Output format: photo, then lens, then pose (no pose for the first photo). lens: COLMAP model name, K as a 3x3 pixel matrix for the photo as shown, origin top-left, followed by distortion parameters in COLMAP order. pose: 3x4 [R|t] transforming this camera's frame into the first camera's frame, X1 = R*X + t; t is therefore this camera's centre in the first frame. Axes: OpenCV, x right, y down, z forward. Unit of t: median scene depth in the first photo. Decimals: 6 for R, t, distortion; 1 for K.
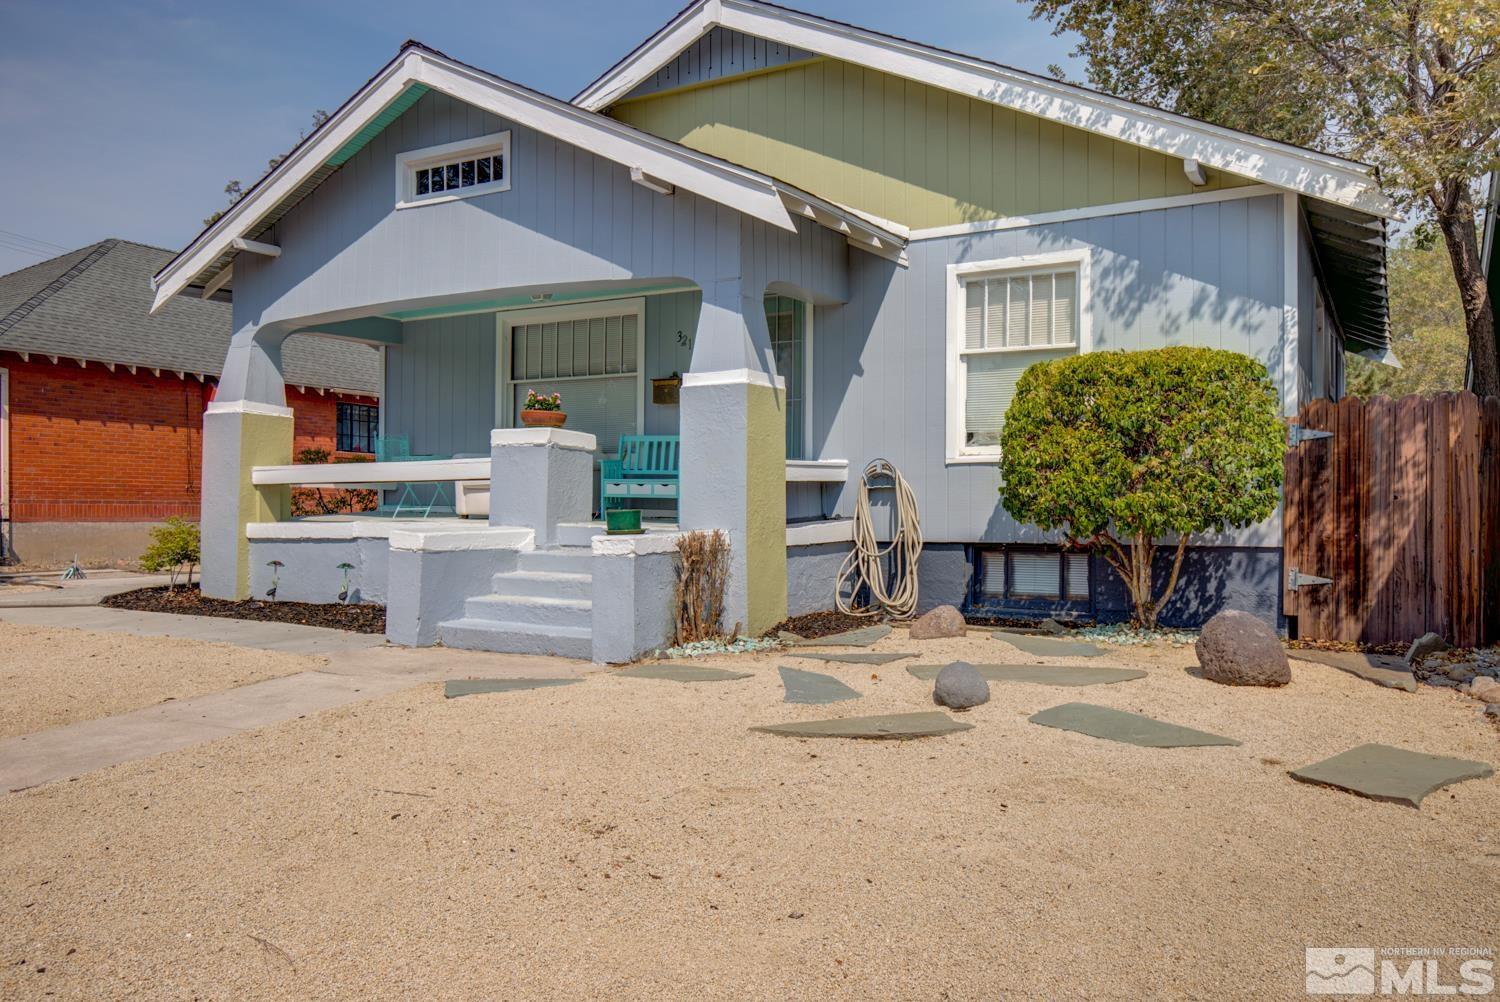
lens RADIAL K [[1180.1, 0, 750.0], [0, 1180.1, 501.0], [0, 0, 1]] dist [-0.126955, 0.290429]
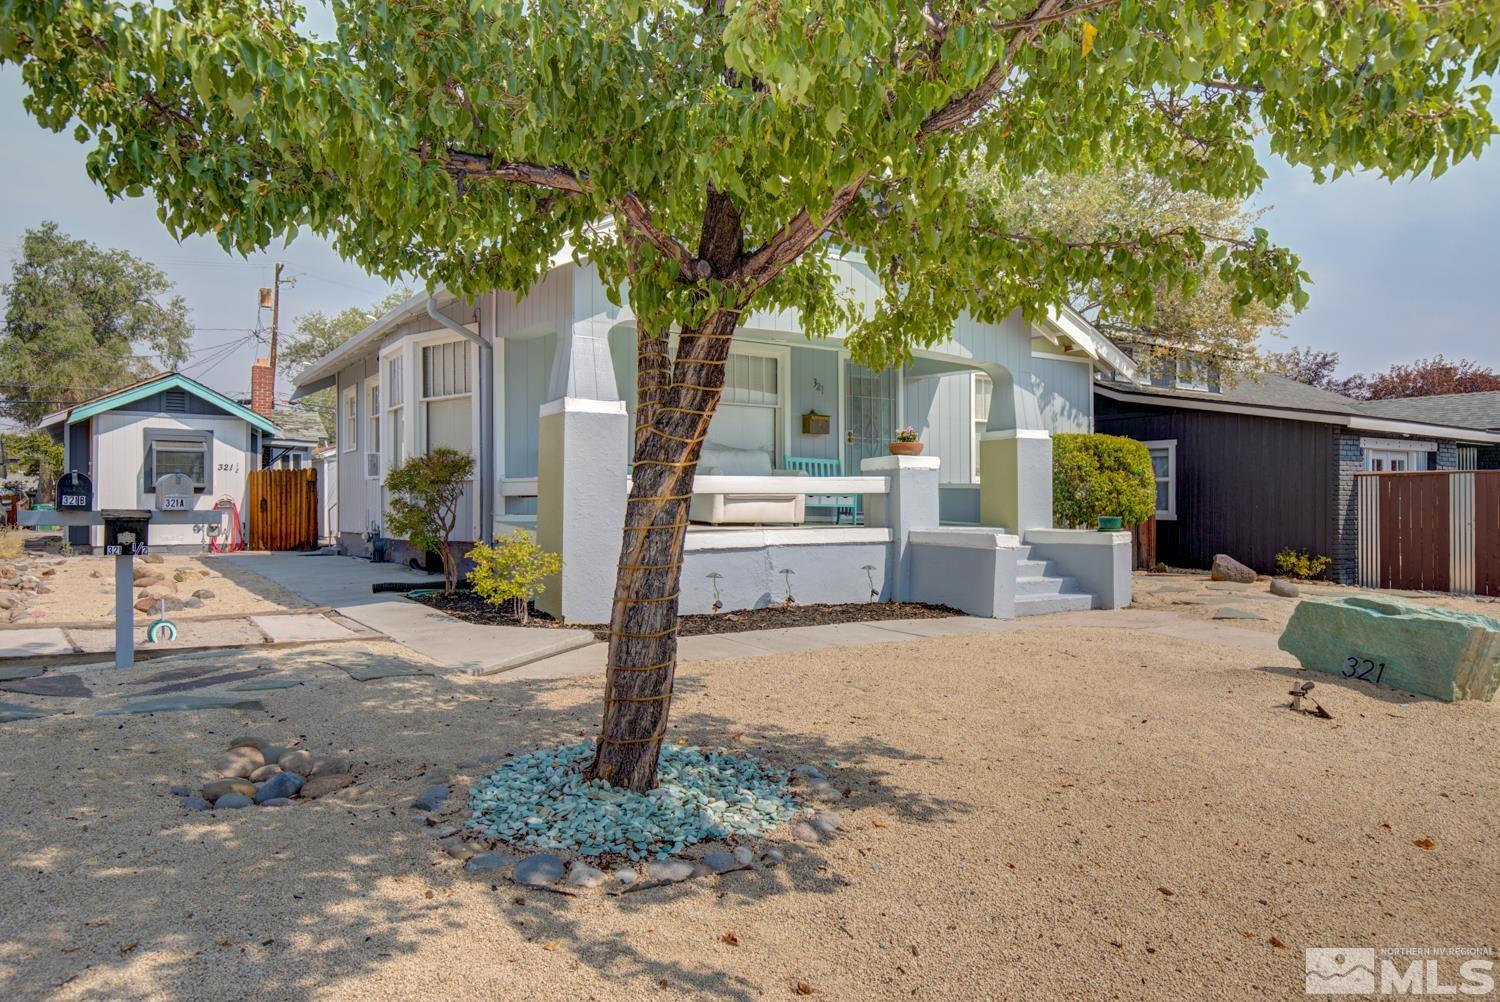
lens RADIAL K [[925.8, 0, 750.0], [0, 925.8, 501.0], [0, 0, 1]] dist [-0.000952, -0.000185]
pose [[0.482859, 0.003905, 0.875689, -1.196355], [0.002794, 0.999978, -0.005999, -0.004860], [-0.875694, 0.005344, 0.482838, 0.659642]]
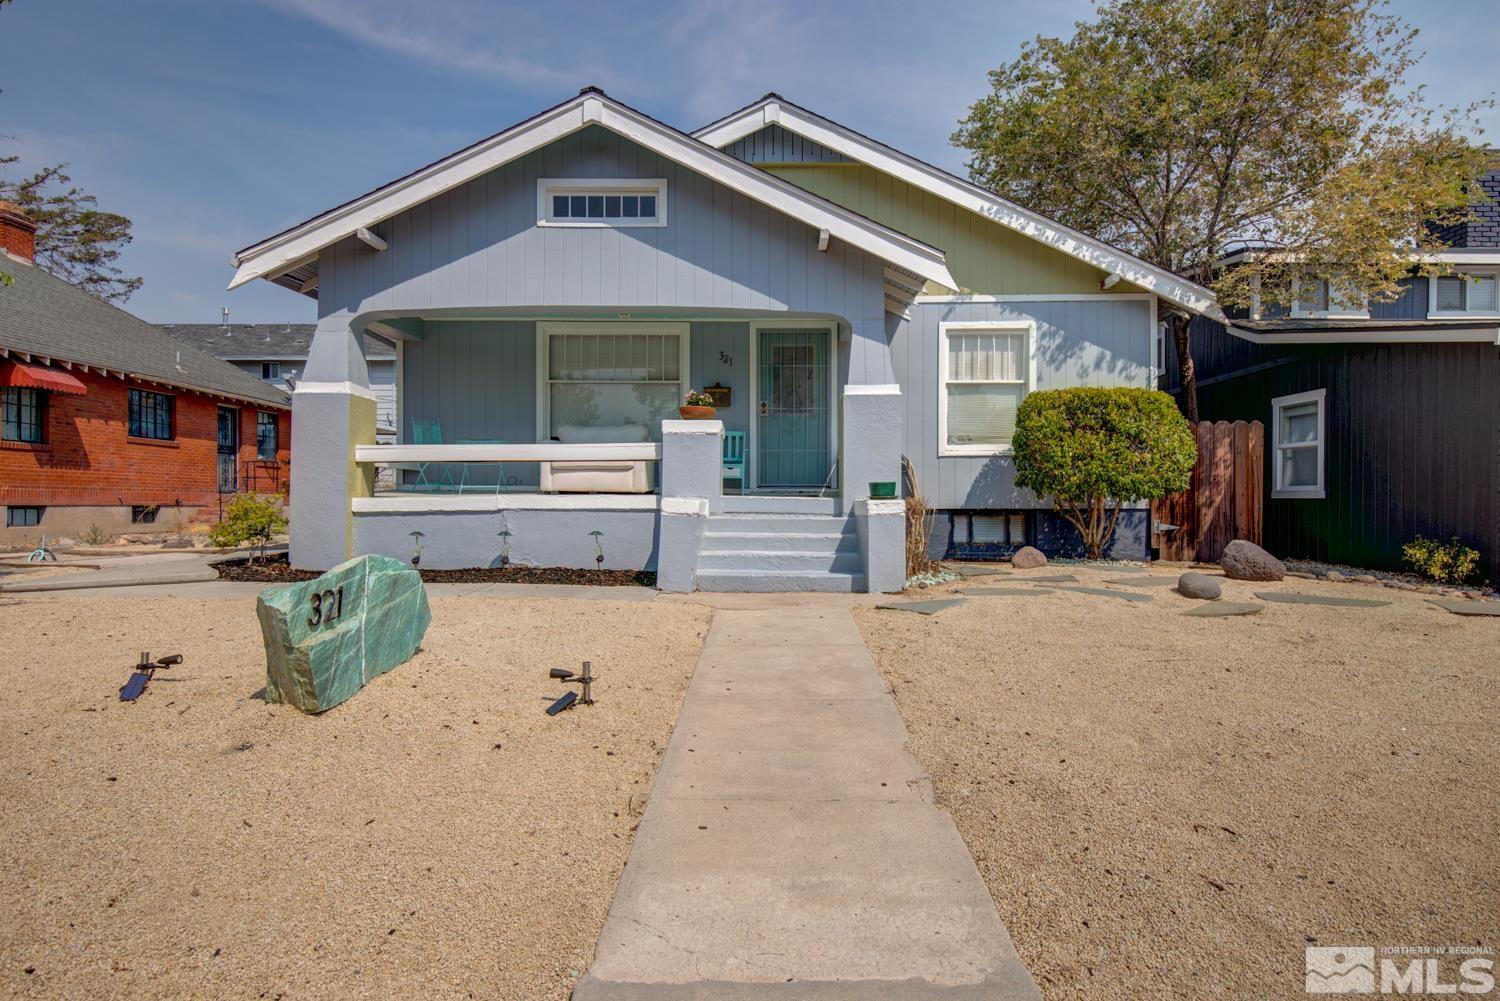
lens RADIAL K [[905.7, 0, 750.0], [0, 905.7, 500.5], [0, 0, 1]] dist [0.003180, 0.000650]
pose [[0.870866, -0.001298, 0.491518, -0.620343], [-0.001264, 0.999987, 0.004881, 0.019850], [-0.491519, -0.004872, 0.870853, 0.119533]]
